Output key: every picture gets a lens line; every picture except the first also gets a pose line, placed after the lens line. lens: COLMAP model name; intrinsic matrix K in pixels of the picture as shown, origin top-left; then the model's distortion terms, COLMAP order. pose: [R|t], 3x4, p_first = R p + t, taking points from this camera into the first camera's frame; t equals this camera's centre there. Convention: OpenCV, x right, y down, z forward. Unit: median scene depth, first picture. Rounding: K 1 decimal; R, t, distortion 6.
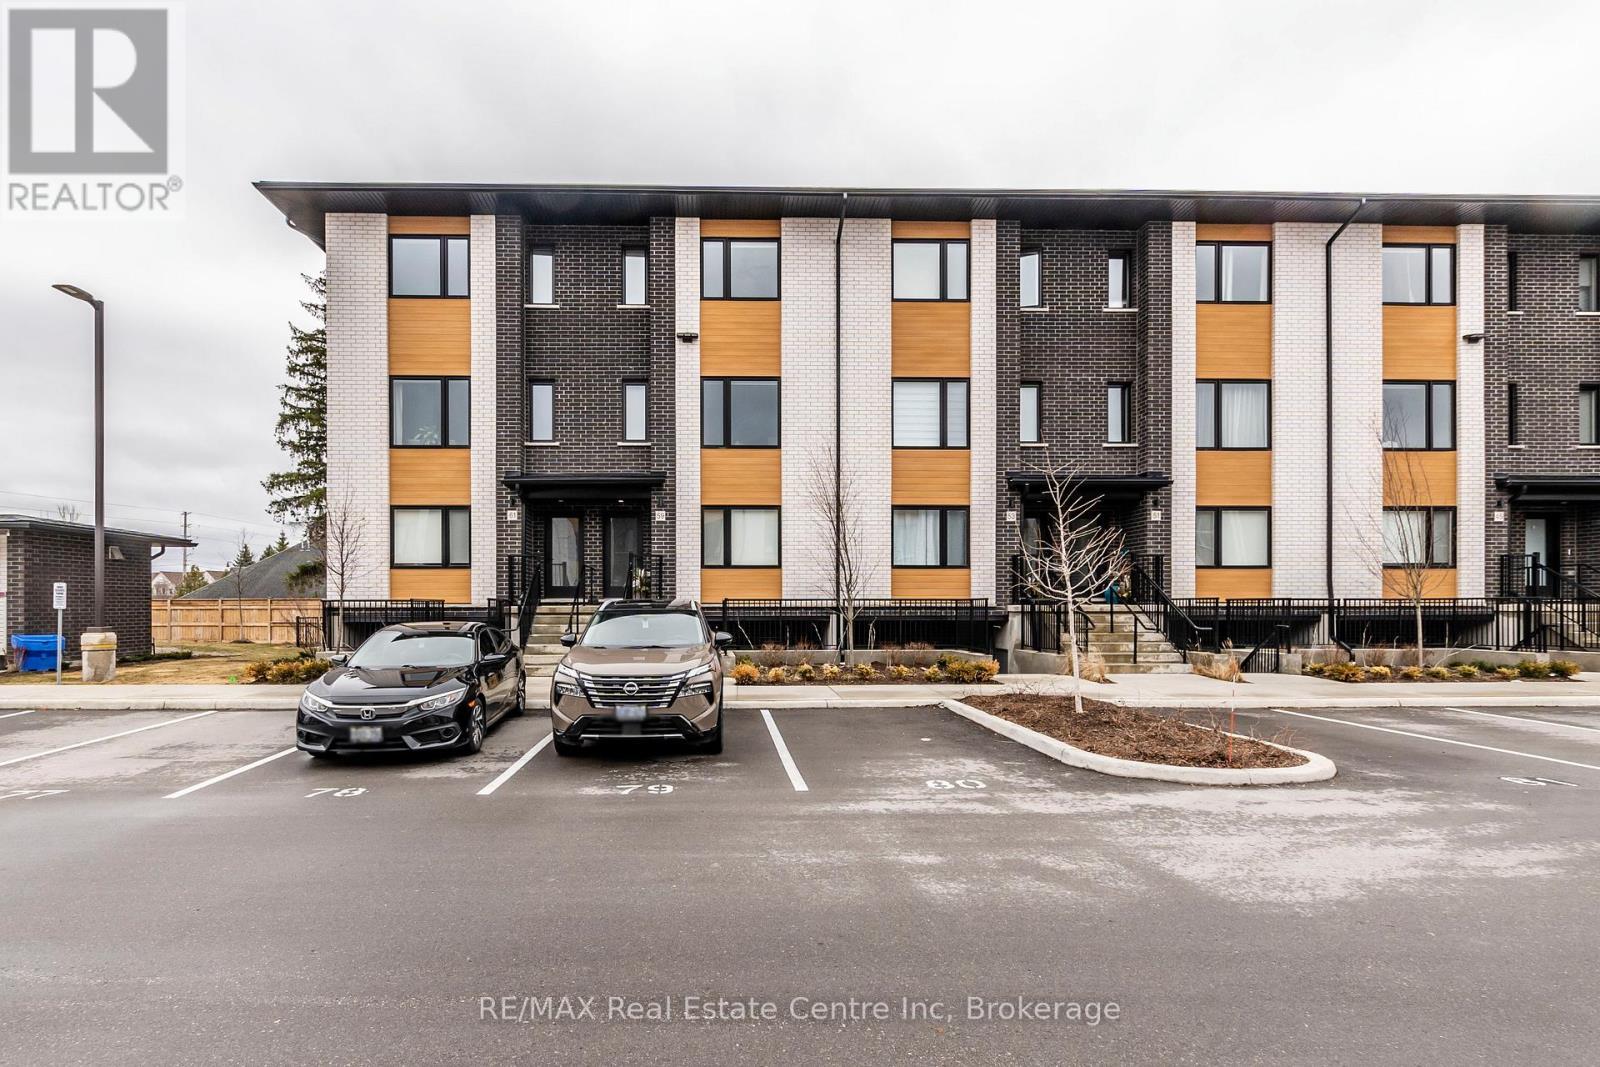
lens RADIAL K [[697.8, 0, 787.9], [0, 697.8, 530.1], [0, 0, 1]] dist [0.001697, -0.000498]
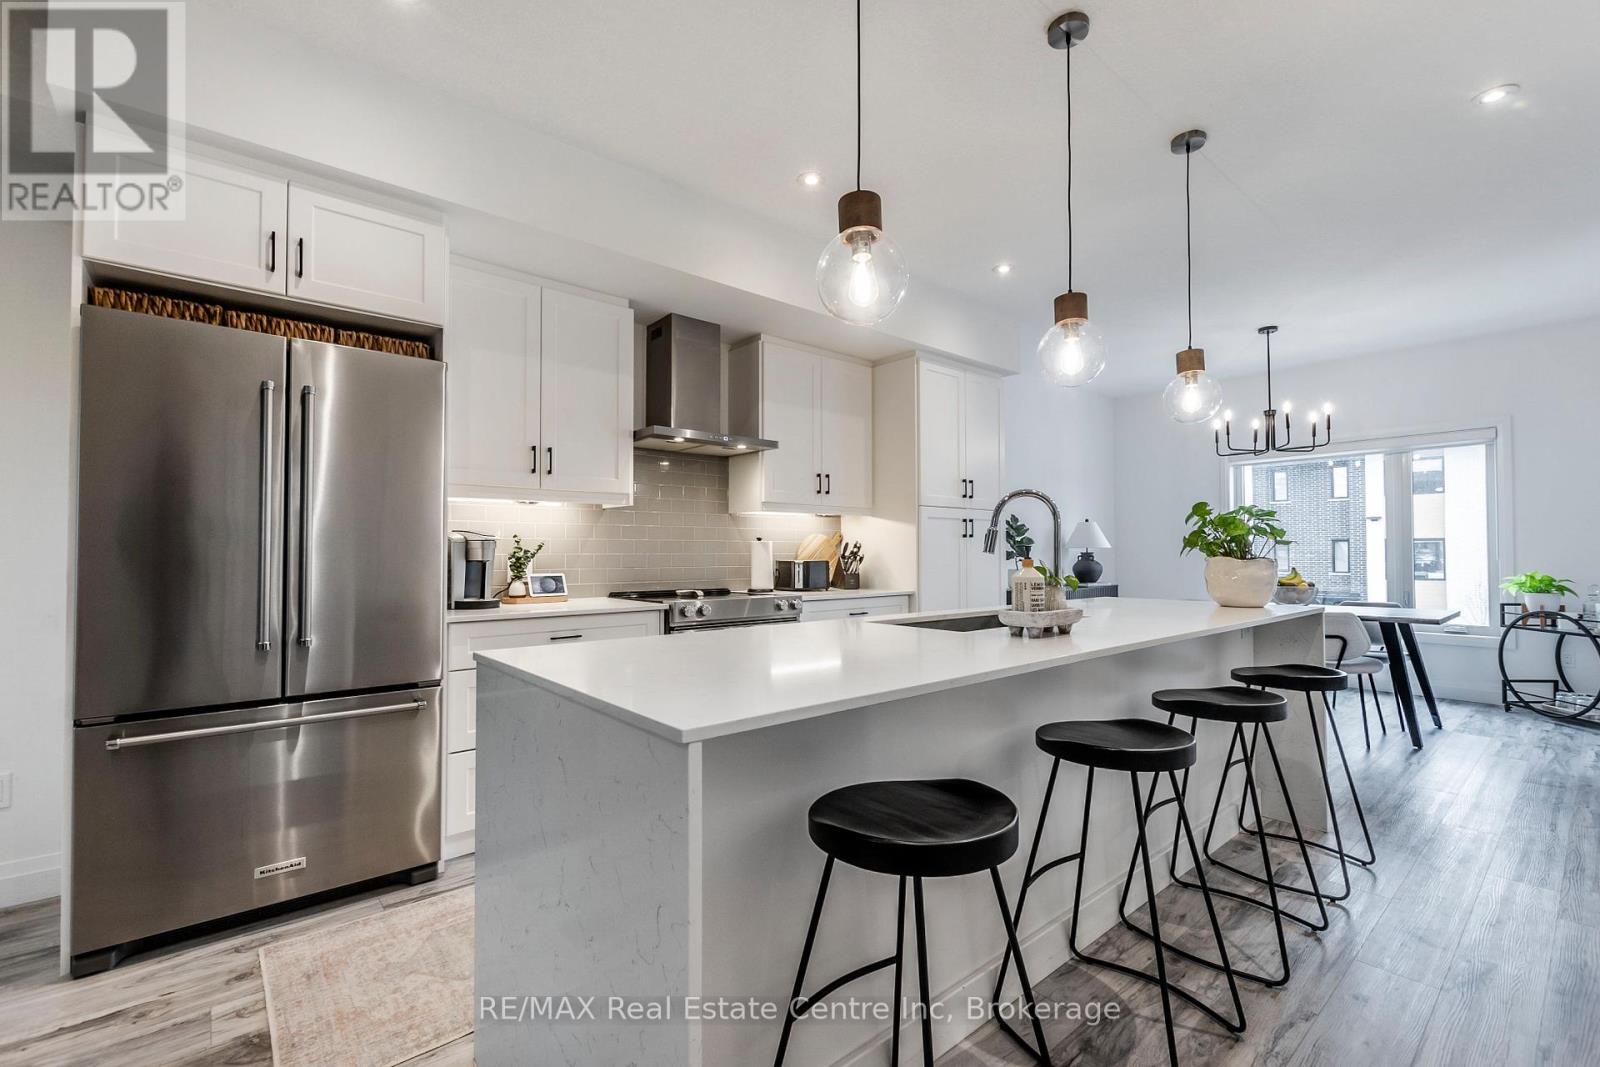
lens RADIAL K [[697.8, 0, 803.1], [0, 697.8, 541.2], [0, 0, 1]] dist [0.001697, -0.000498]
pose [[0.623592, -0.010649, -0.781677, 0.345205], [-0.003206, 0.999864, -0.016179, -0.181319], [0.781743, 0.012595, 0.623473, -1.280777]]
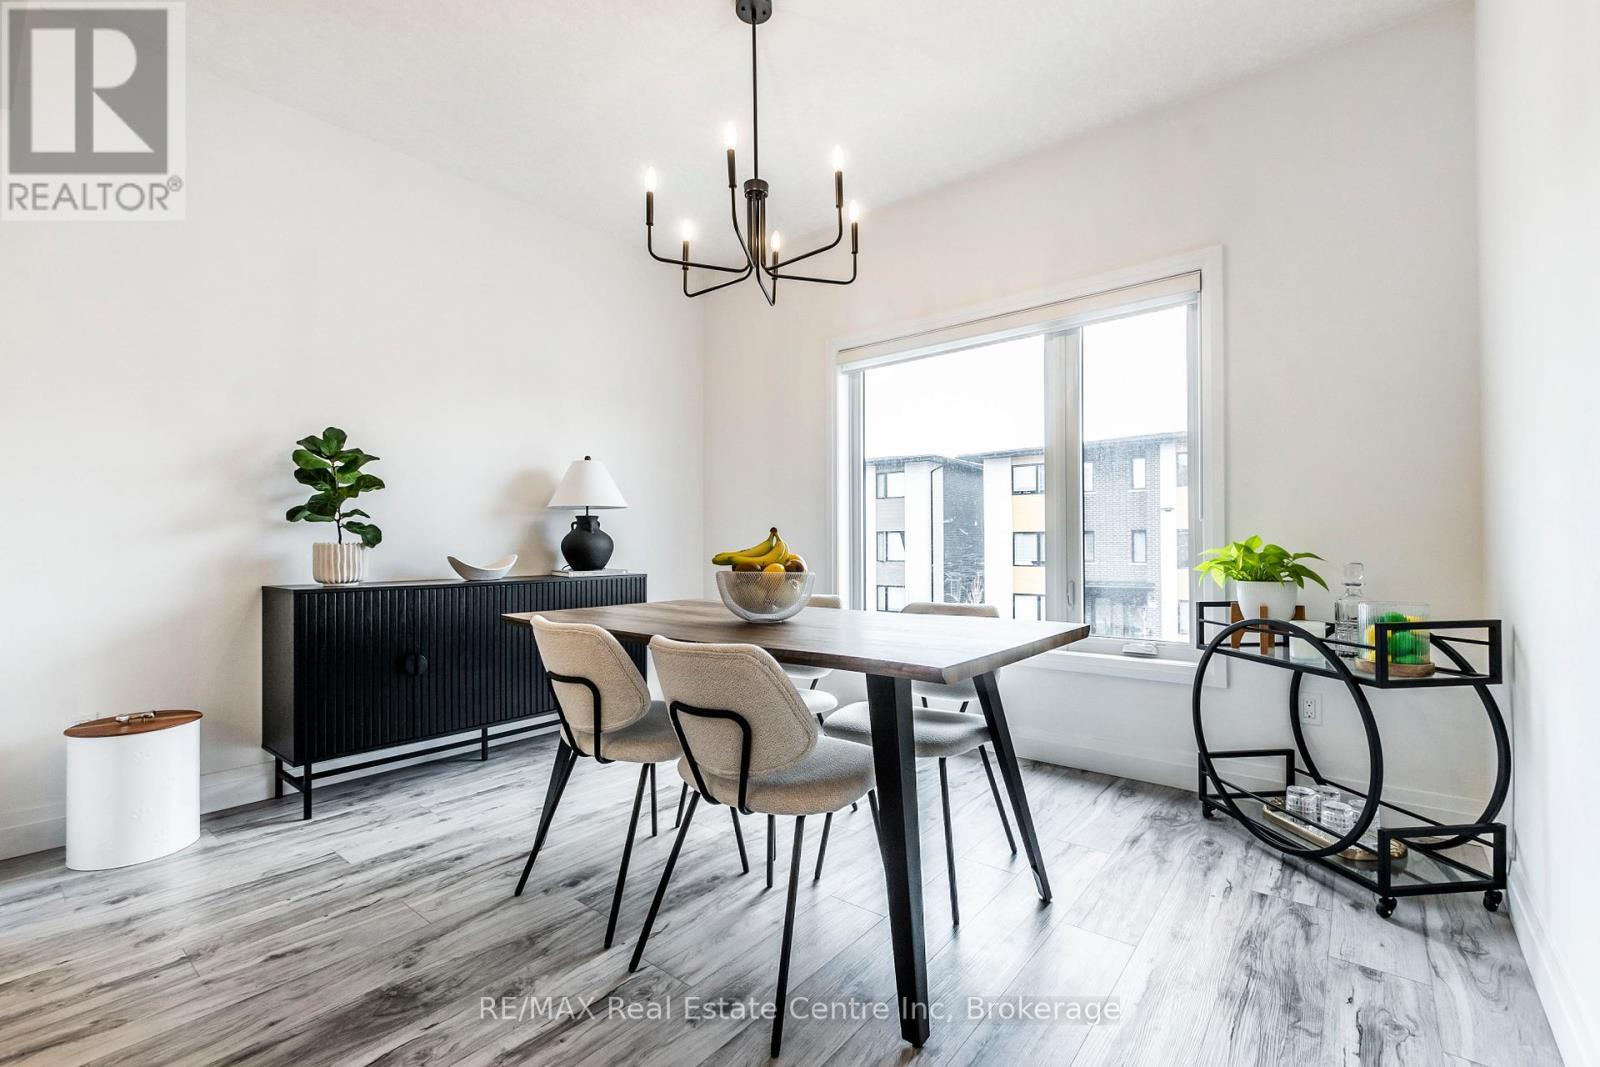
lens RADIAL K [[697.8, 0, 790.3], [0, 697.8, 542.3], [0, 0, 1]] dist [0.001697, -0.000498]
pose [[0.747766, -0.002419, -0.663958, 0.331804], [-0.002930, 0.999972, -0.006942, -0.172185], [0.663956, 0.007136, 0.747738, -1.031404]]
